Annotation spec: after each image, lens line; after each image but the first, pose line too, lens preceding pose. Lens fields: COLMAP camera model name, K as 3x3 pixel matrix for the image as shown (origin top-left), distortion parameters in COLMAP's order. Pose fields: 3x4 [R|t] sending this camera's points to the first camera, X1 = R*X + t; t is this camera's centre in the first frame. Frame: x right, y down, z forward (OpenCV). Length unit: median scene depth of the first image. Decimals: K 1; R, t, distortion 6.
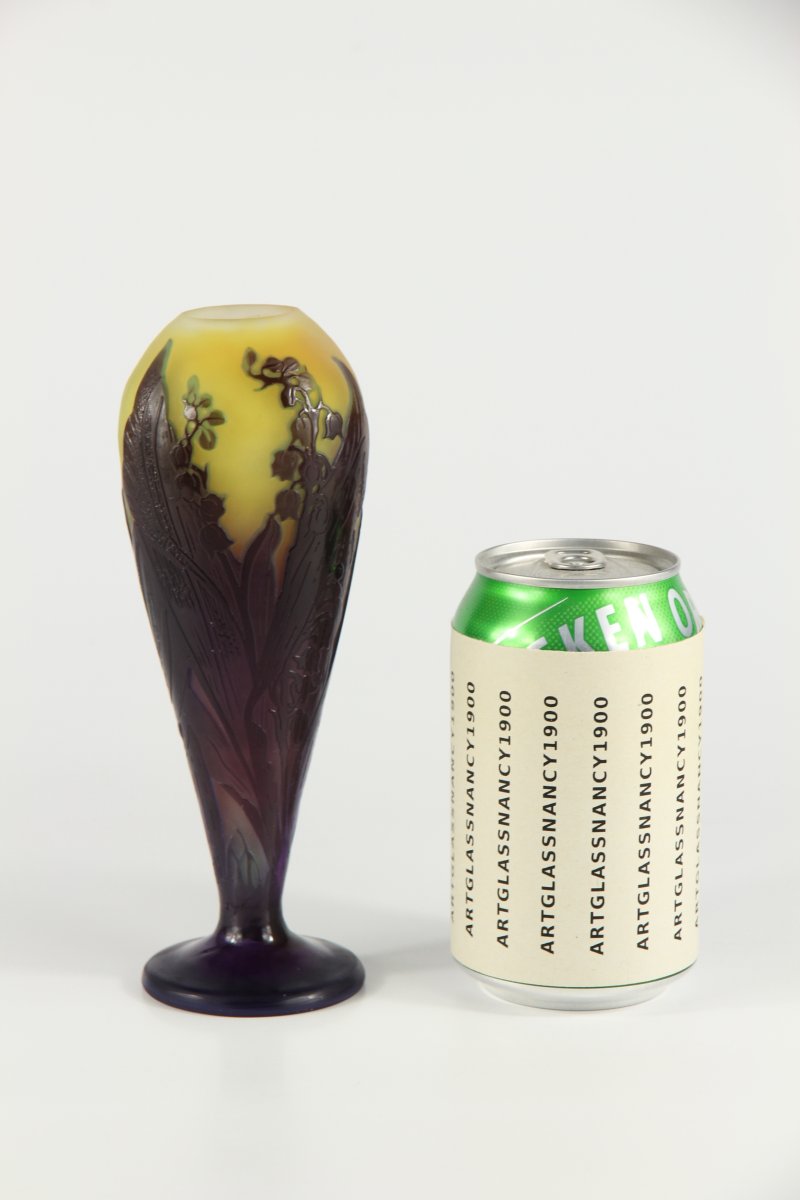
lens RADIAL K [[3660.1, 0, 400.0], [0, 3660.1, 600.0], [0, 0, 1]] dist [0.113414, -1.555583]
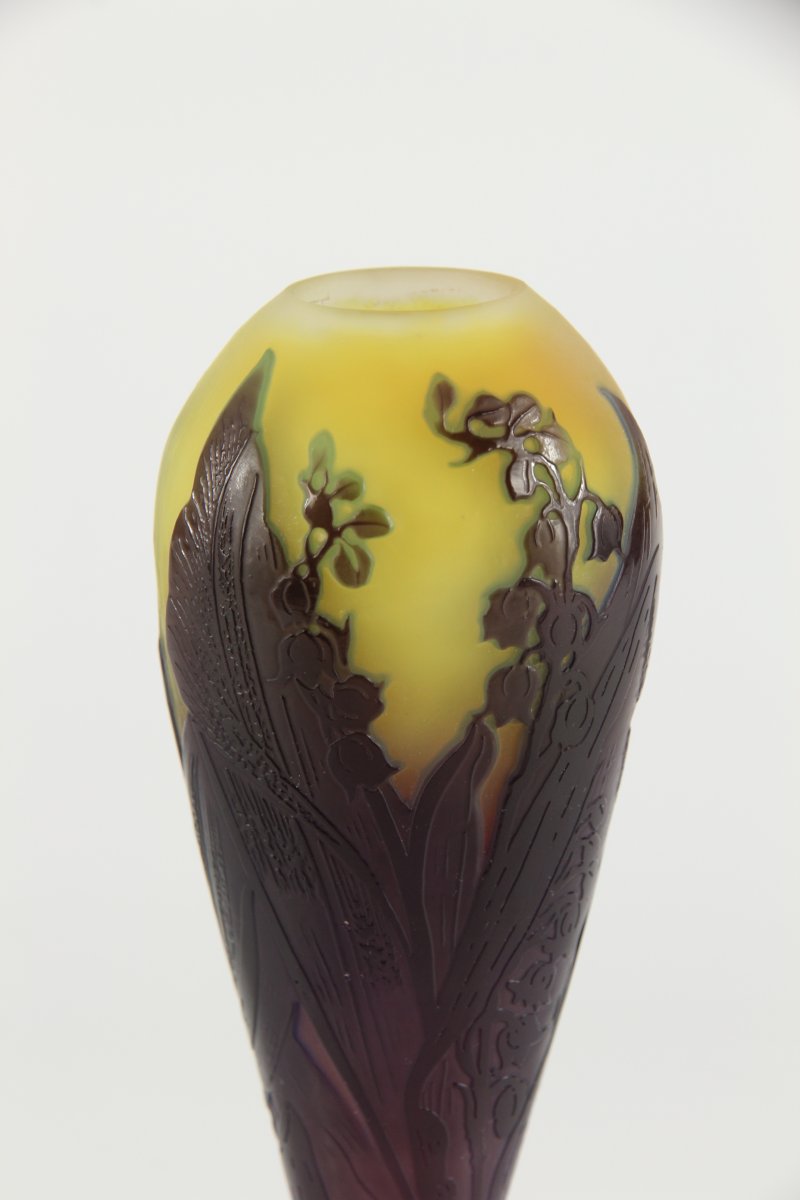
lens RADIAL K [[3660.1, 0, 400.0], [0, 3660.1, 600.0], [0, 0, 1]] dist [0.113414, -1.555583]
pose [[0.998994, 0.005917, 0.044443, -0.067140], [-0.009276, 0.997083, 0.075762, -0.075320], [-0.043865, -0.076098, 0.996135, 0.516186]]
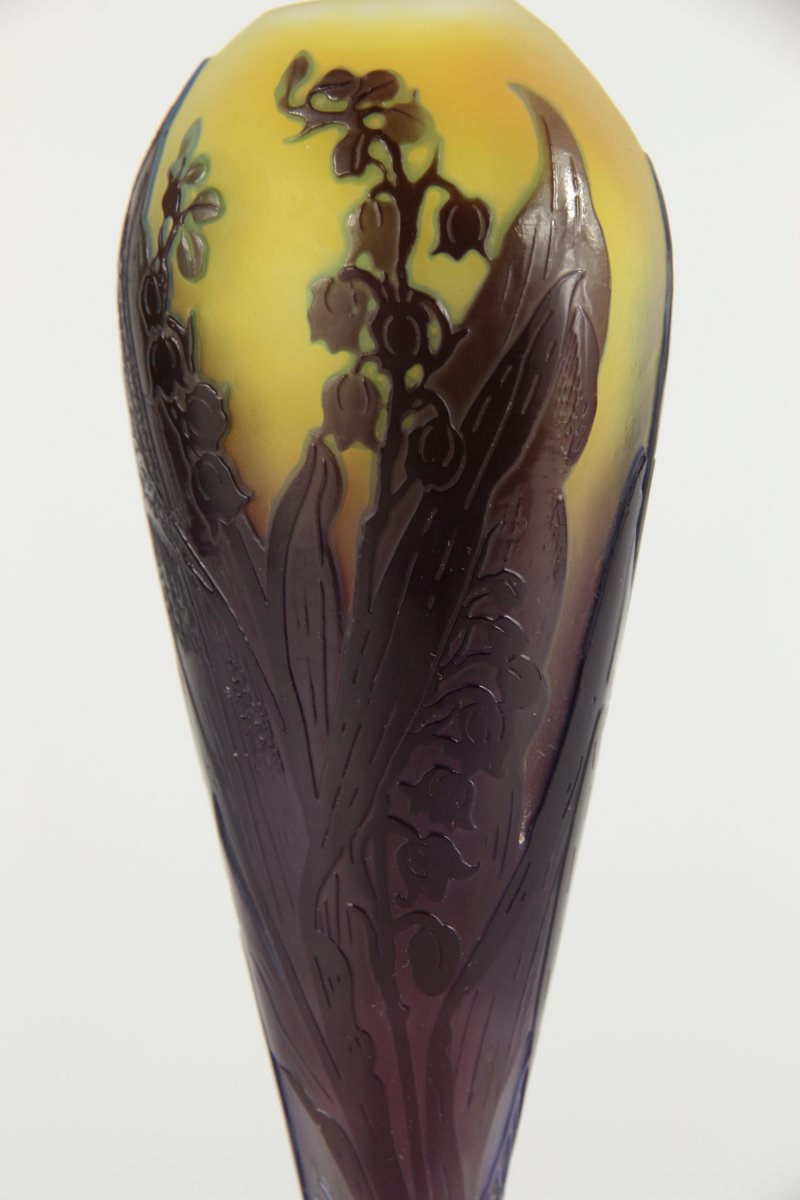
lens RADIAL K [[3660.1, 0, 400.0], [0, 3660.1, 600.0], [0, 0, 1]] dist [0.113414, -1.555583]
pose [[0.807864, 0.029683, -0.588621, 0.225833], [-0.116947, 0.986945, -0.110737, 0.042361], [0.577649, 0.158298, 0.800789, 0.664408]]
